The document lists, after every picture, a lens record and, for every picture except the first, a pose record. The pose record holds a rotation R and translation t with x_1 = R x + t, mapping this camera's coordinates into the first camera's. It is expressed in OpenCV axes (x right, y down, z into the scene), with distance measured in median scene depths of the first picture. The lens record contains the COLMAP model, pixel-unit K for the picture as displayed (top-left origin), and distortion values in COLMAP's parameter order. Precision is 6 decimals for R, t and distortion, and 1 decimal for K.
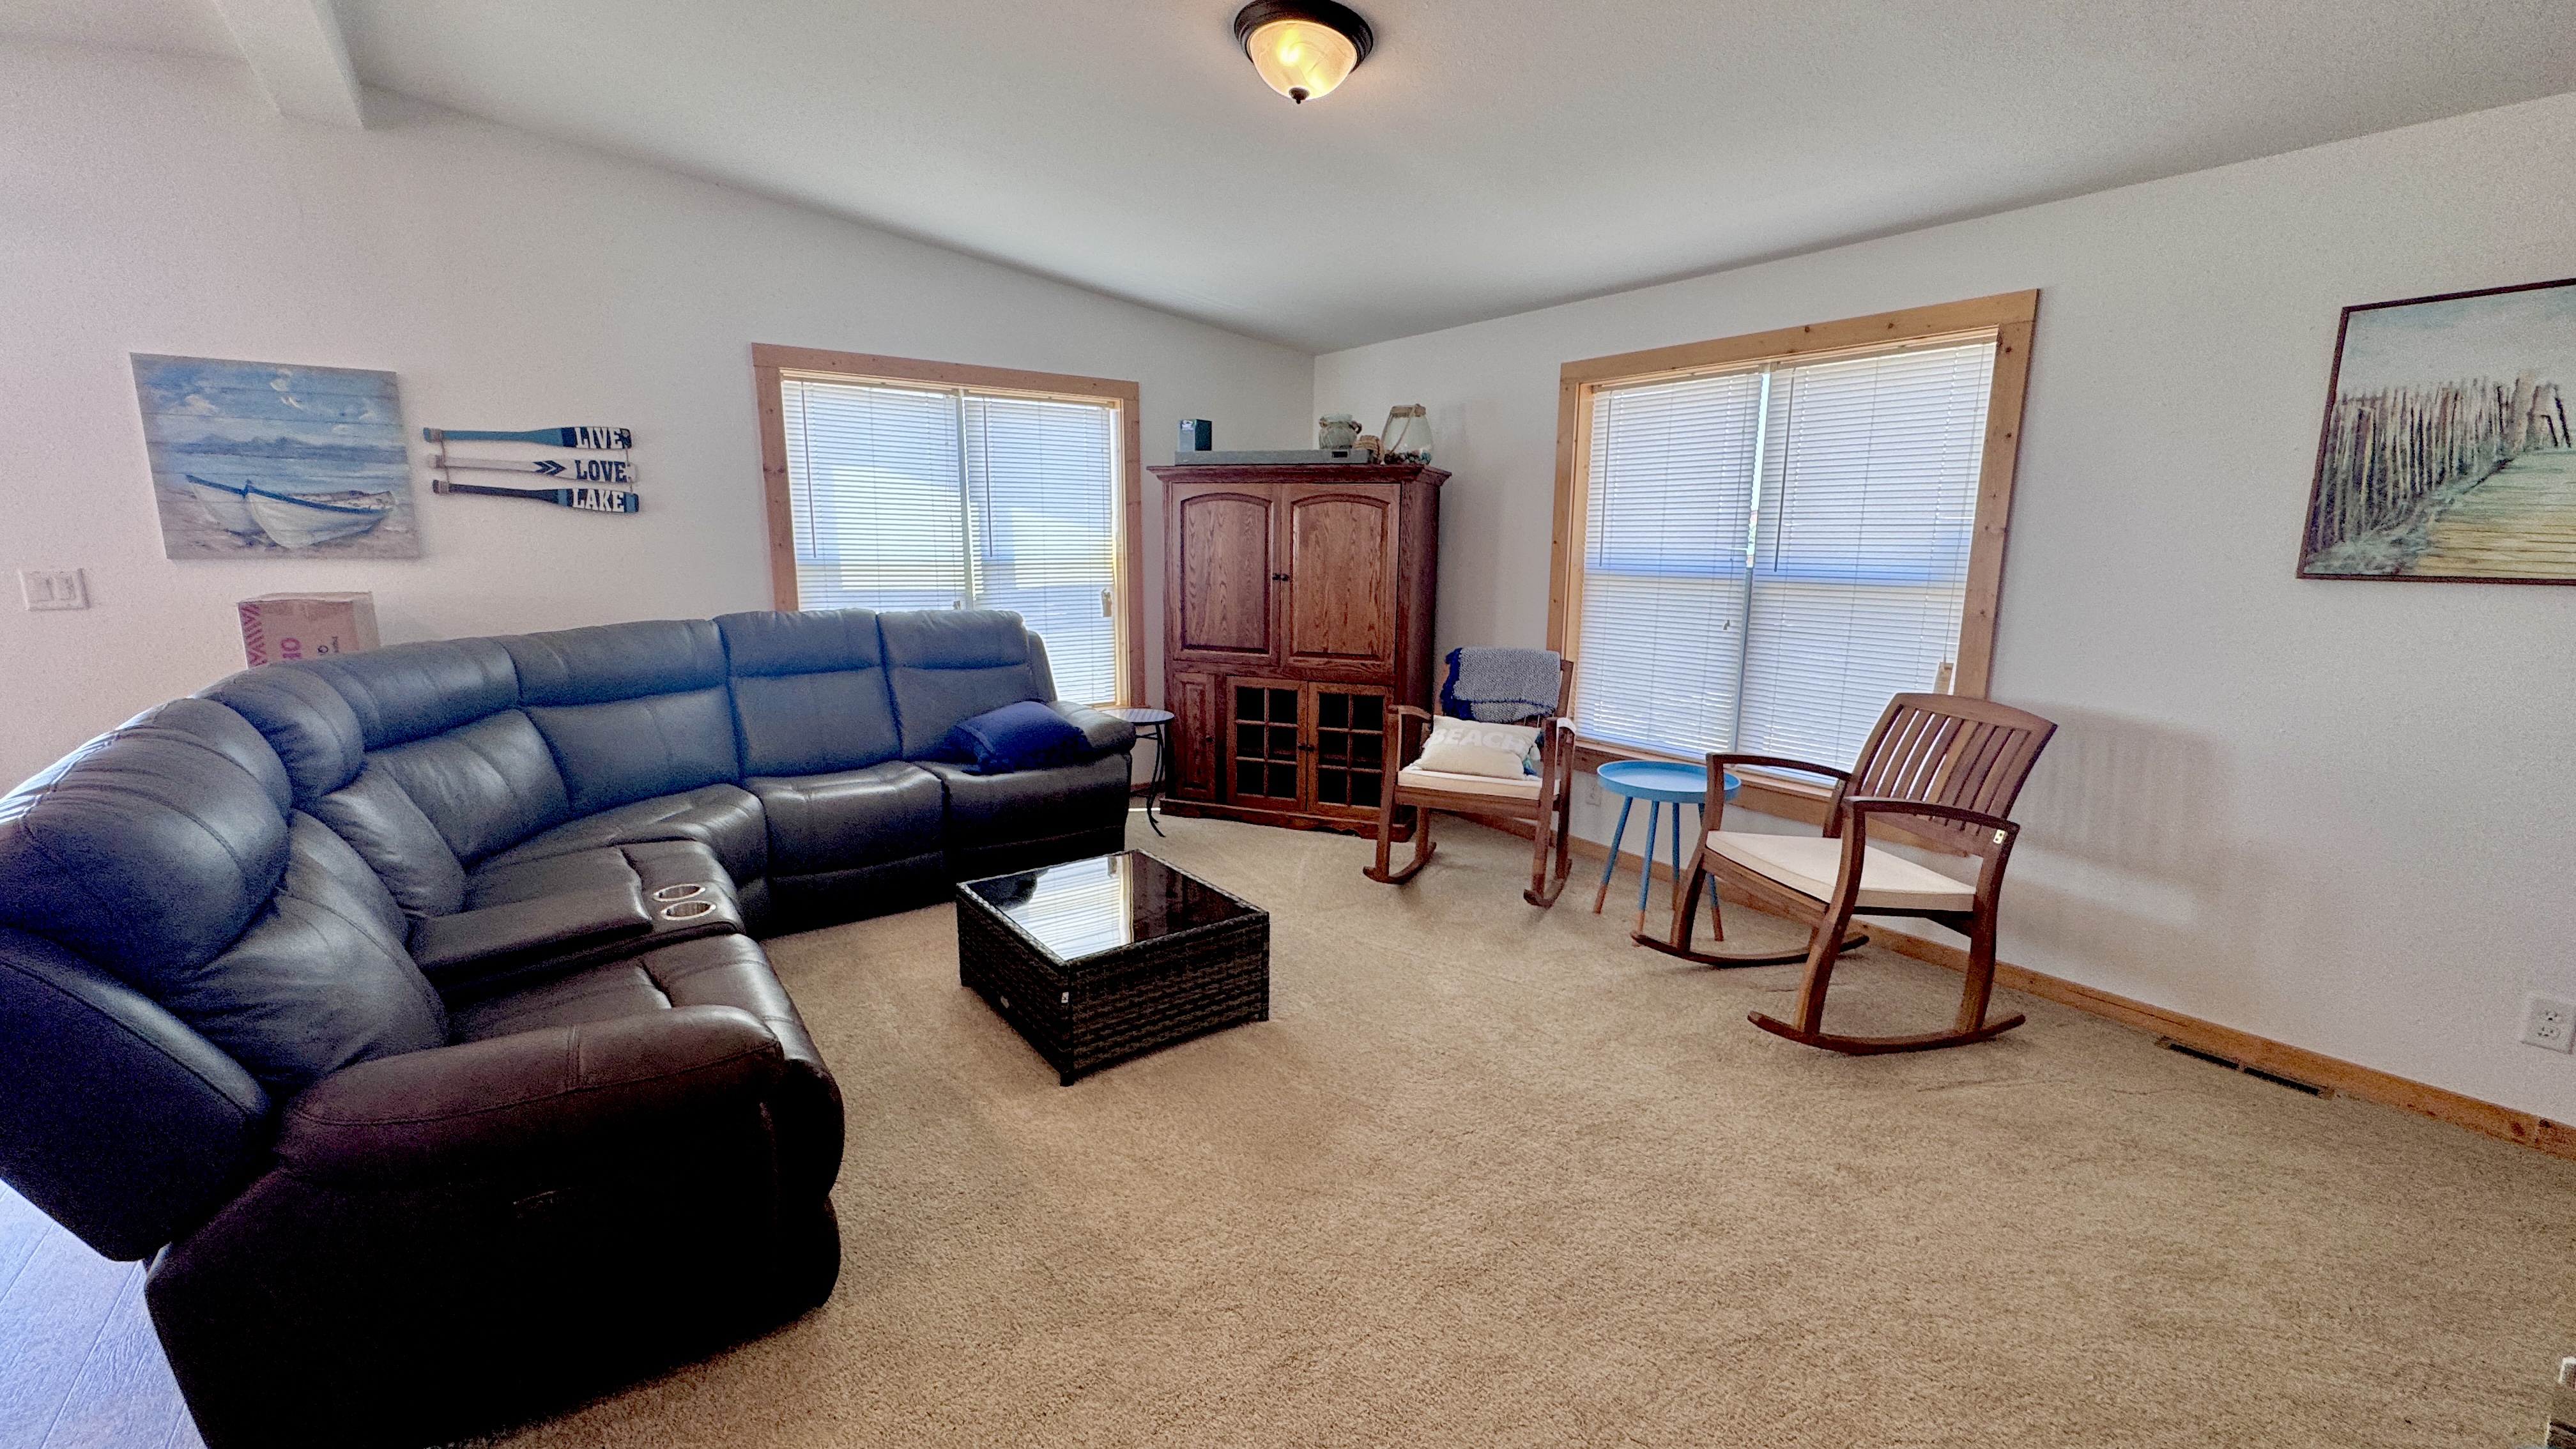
lens RADIAL K [[1030.2, 0, 1285.4], [0, 1030.2, 722.5], [0, 0, 1]] dist [-0.002945, -0.000009]
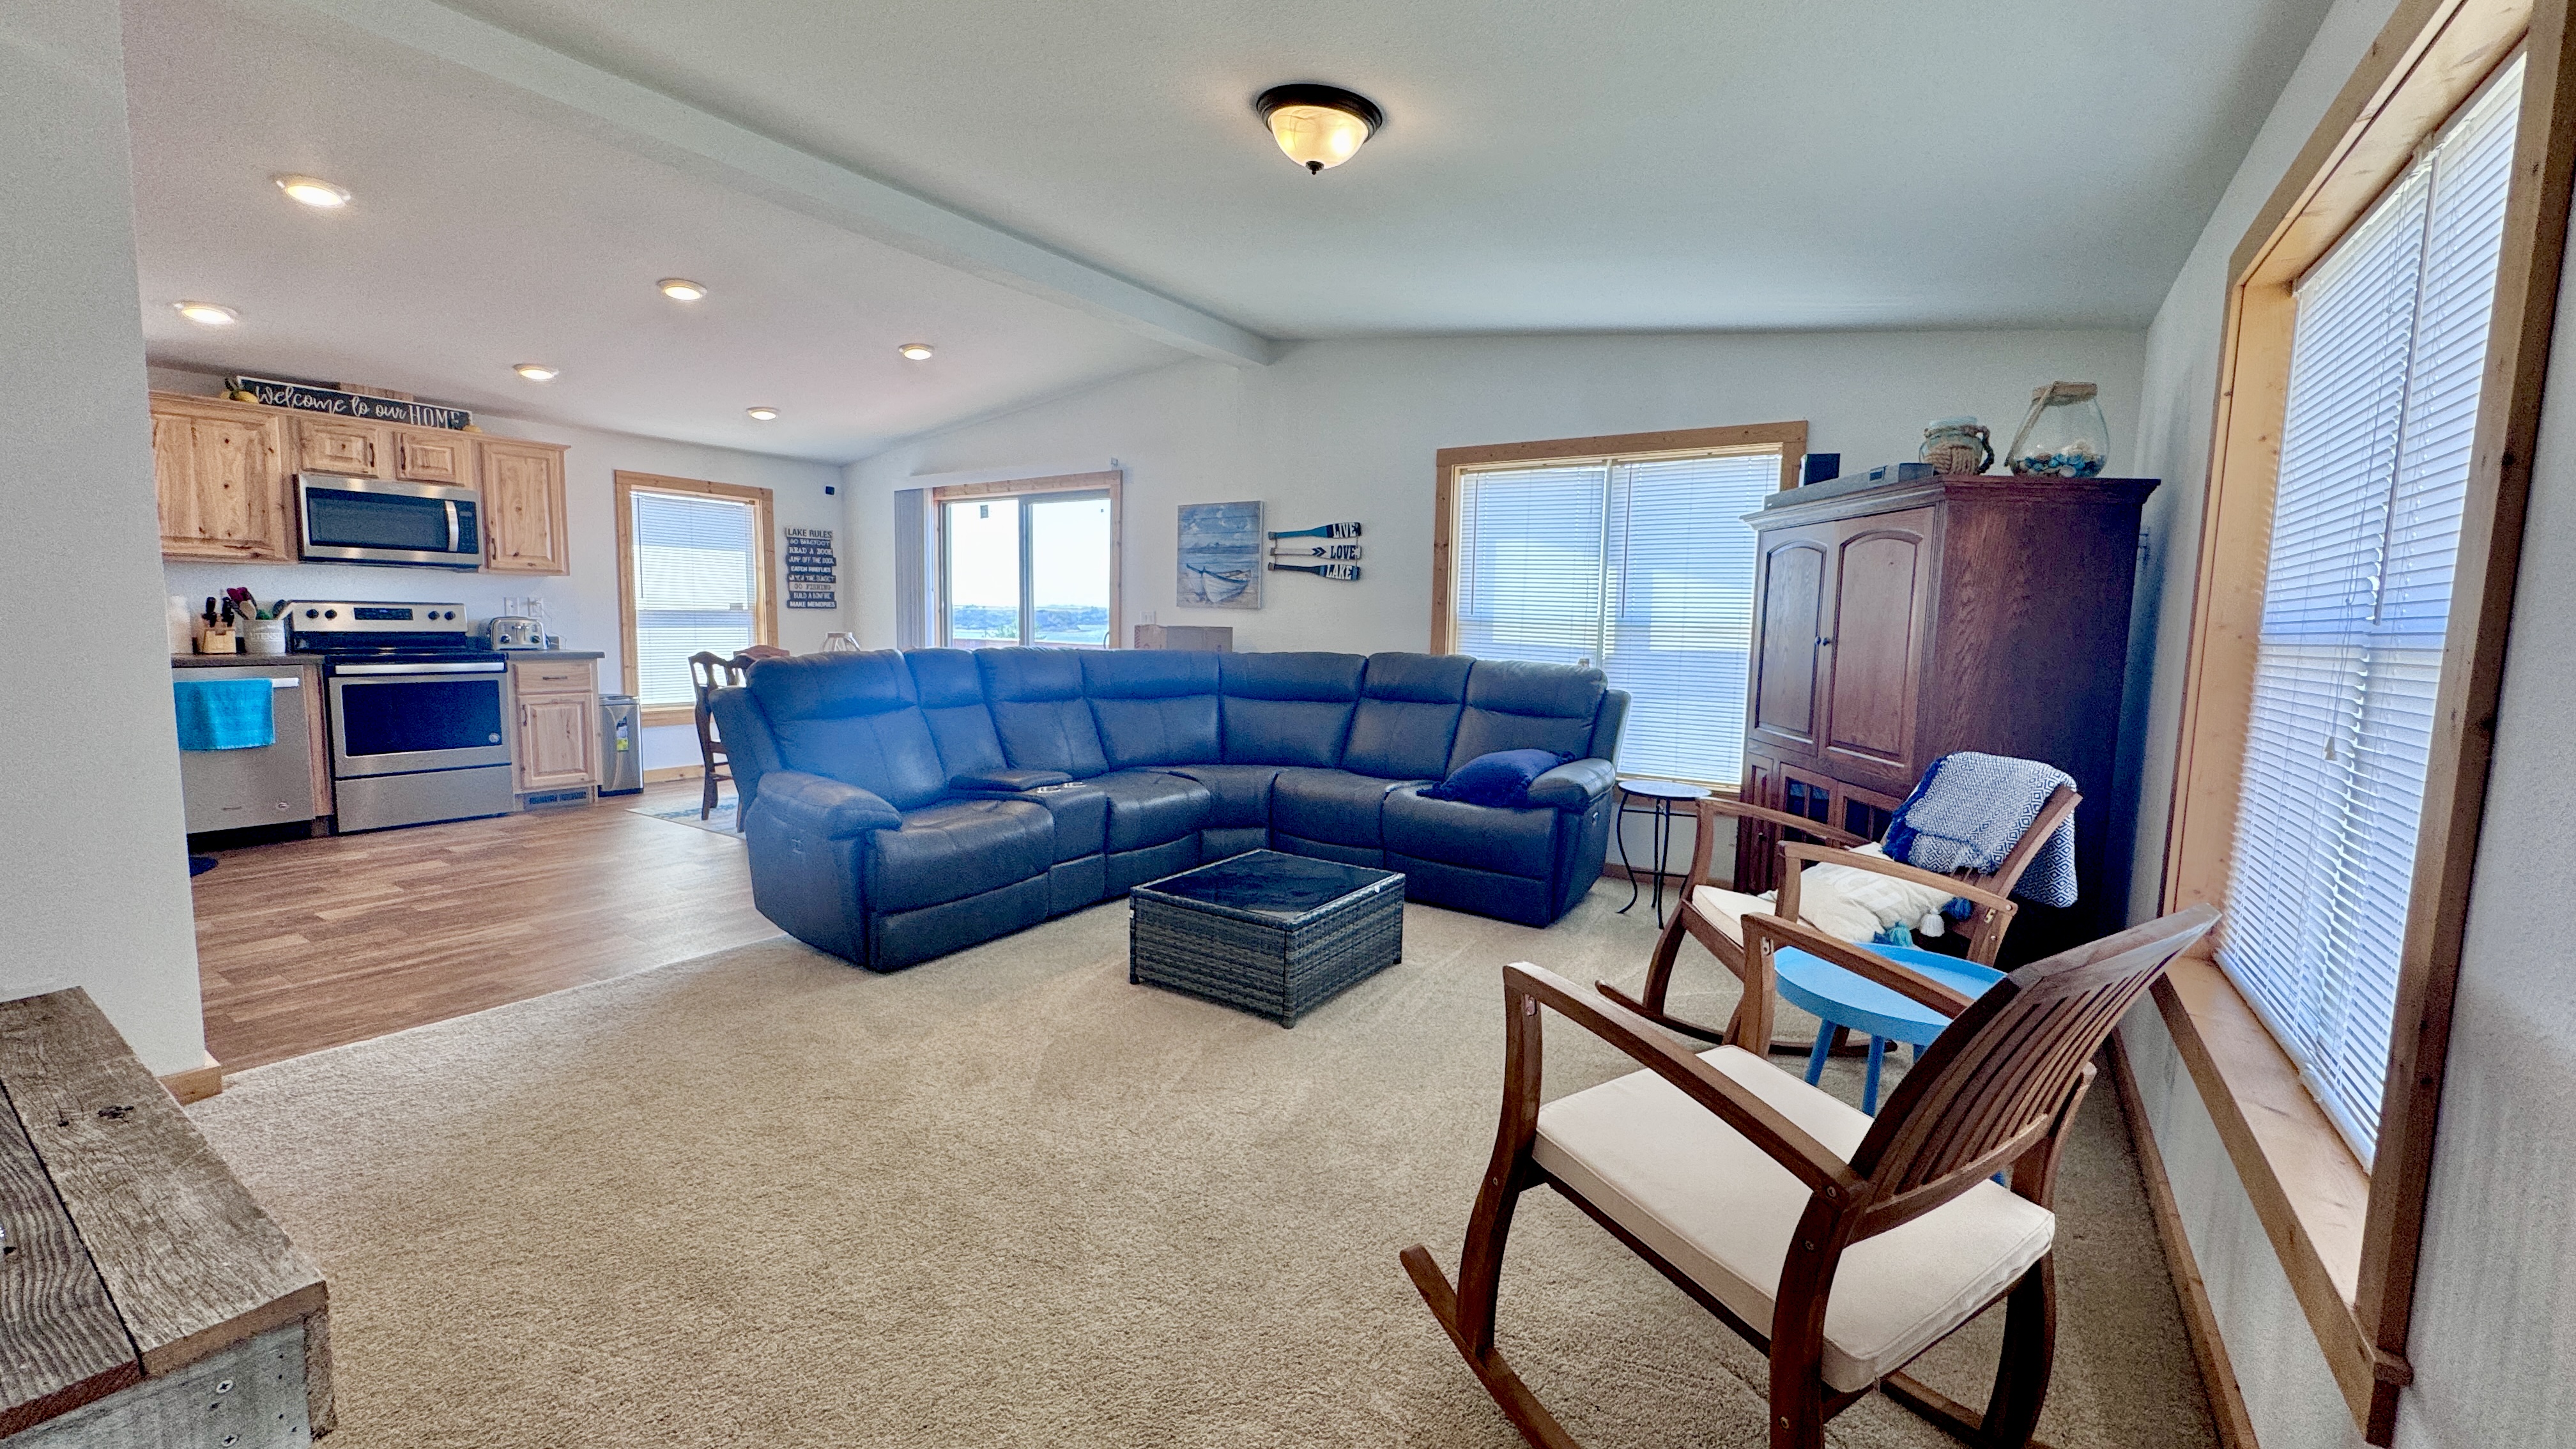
lens RADIAL K [[1030.2, 0, 1285.4], [0, 1030.2, 722.5], [0, 0, 1]] dist [-0.002945, -0.000009]
pose [[0.339901, 0.095659, -0.935584, 0.703571], [-0.188216, 0.981607, 0.031985, -0.036400], [0.921435, 0.165220, 0.351654, 0.440911]]
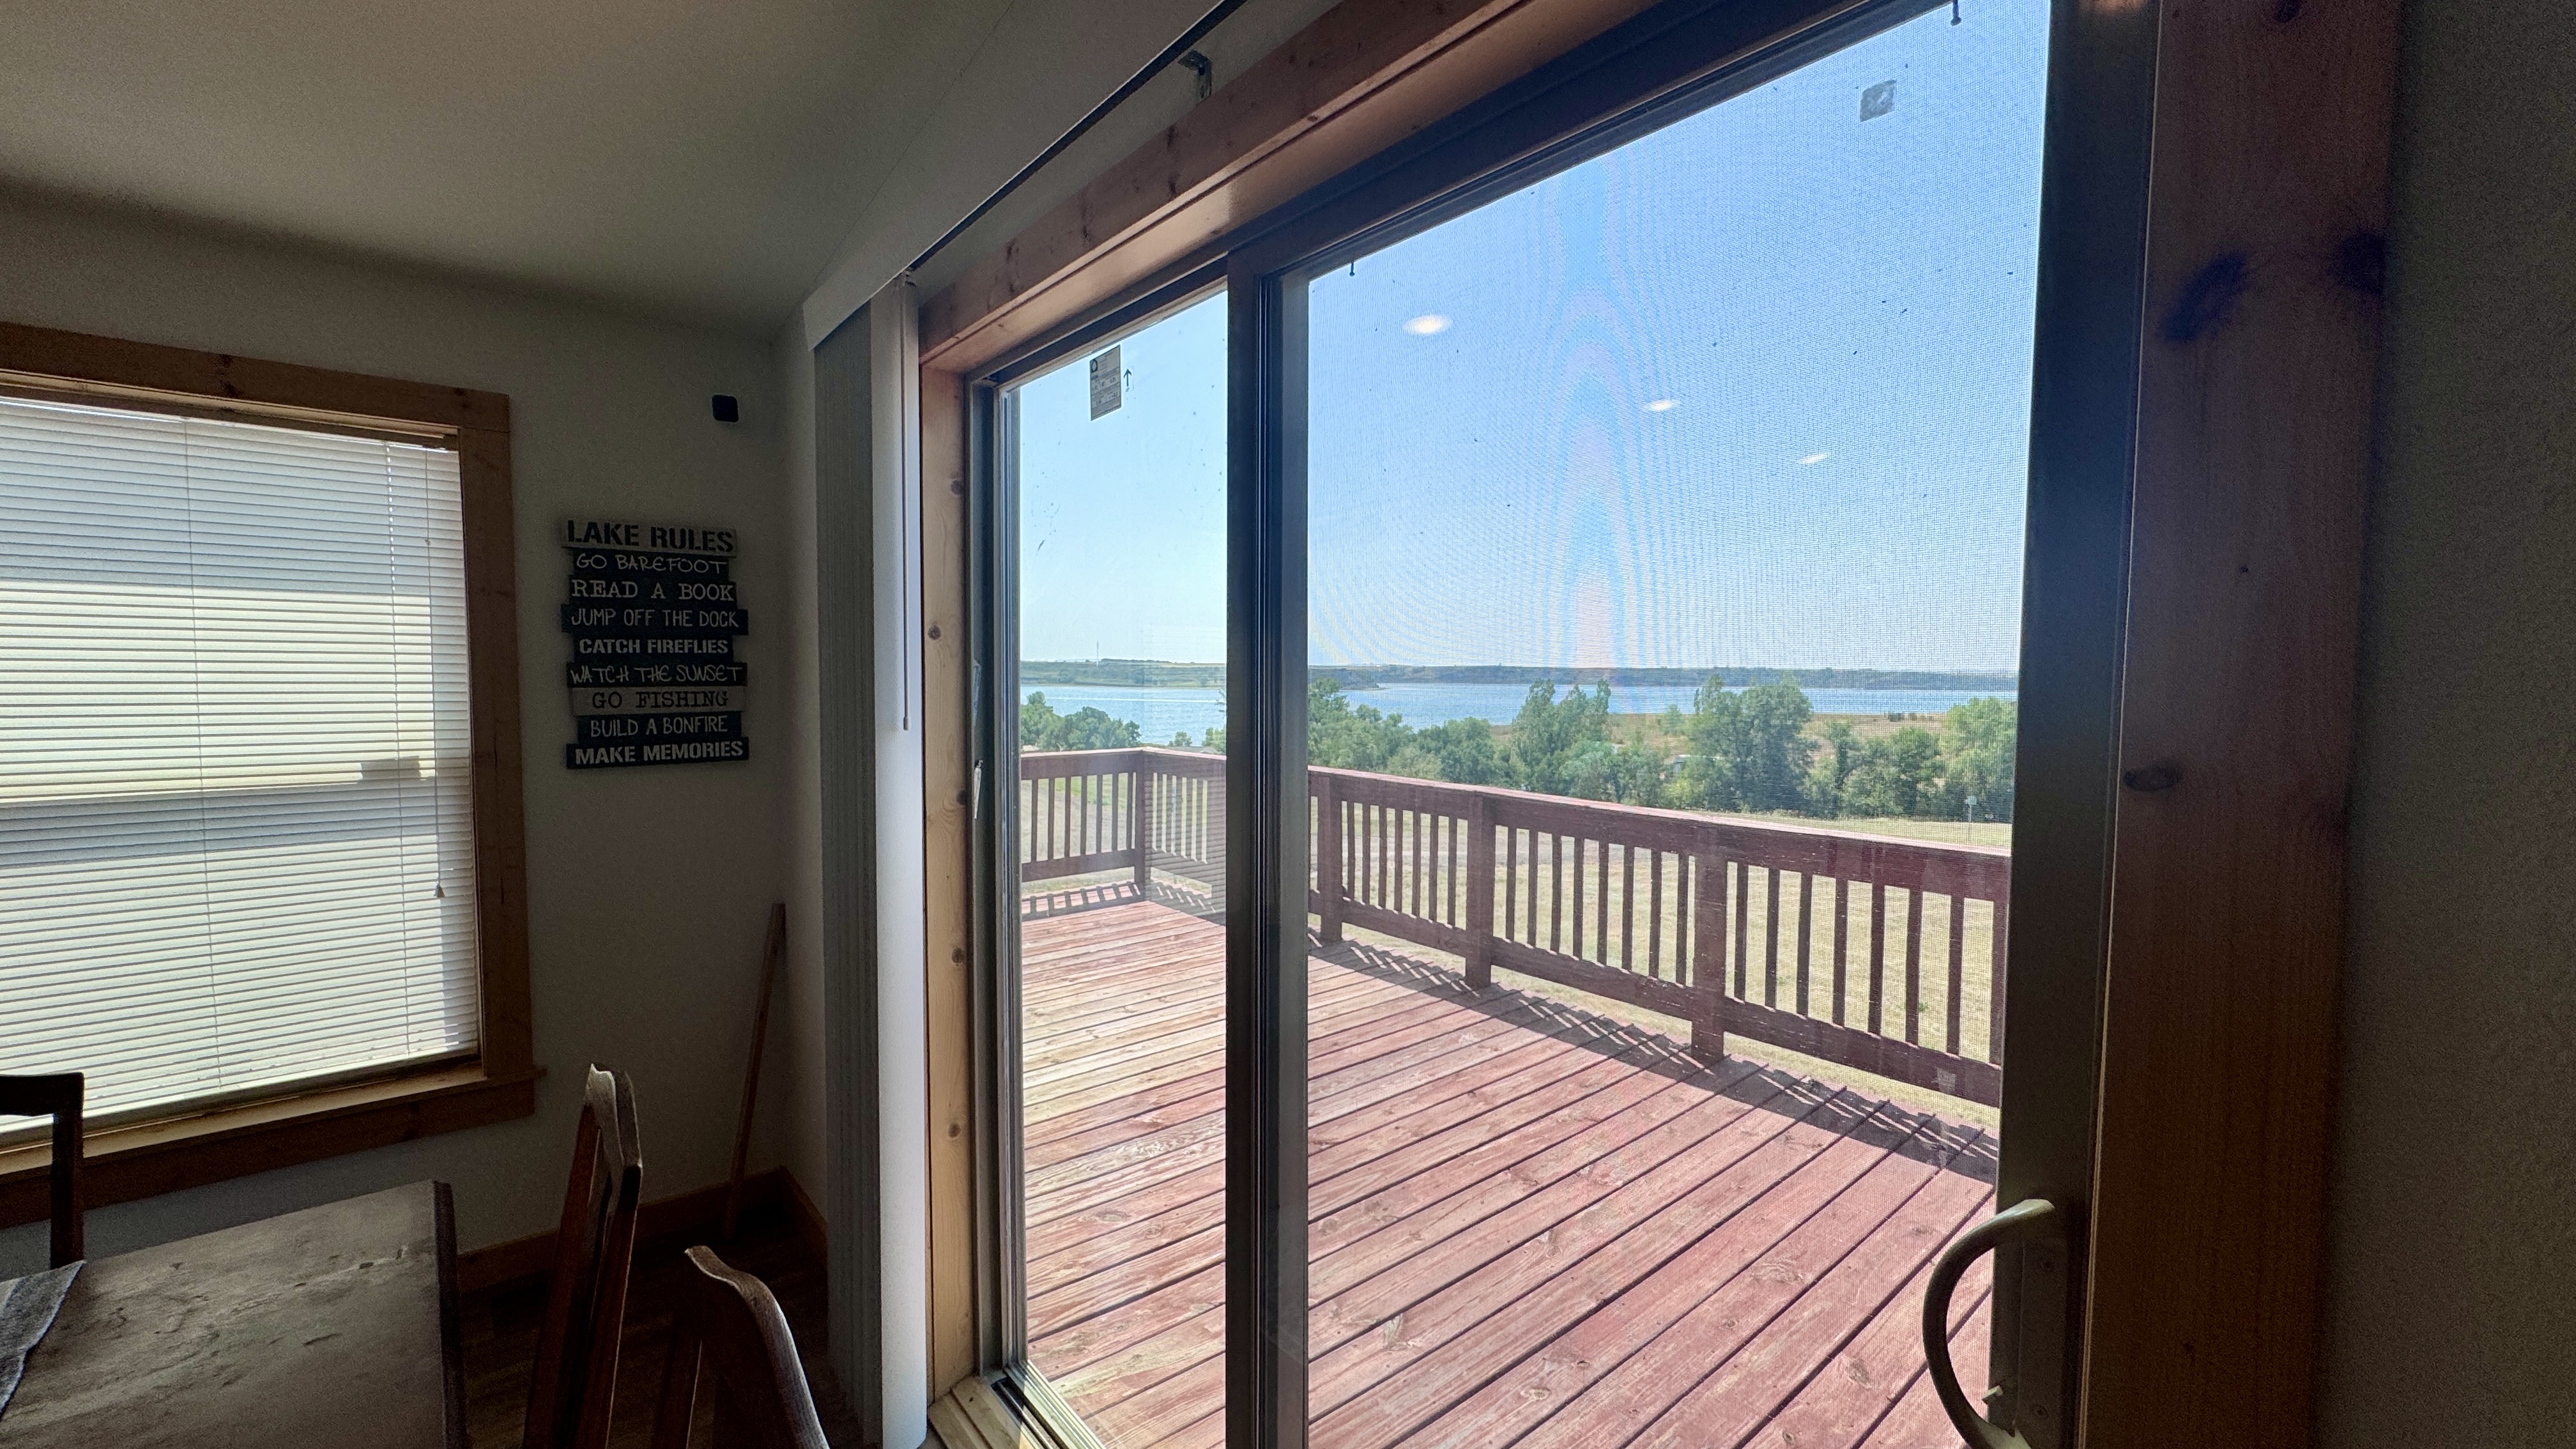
lens RADIAL K [[1030.2, 0, 1285.4], [0, 1030.2, 722.5], [0, 0, 1]] dist [-0.002945, -0.000009]
pose [[0.060342, 0.043112, -0.997246, -0.880293], [-0.187122, 0.981844, 0.031124, -0.142047], [0.980482, 0.184729, 0.067314, 0.607420]]
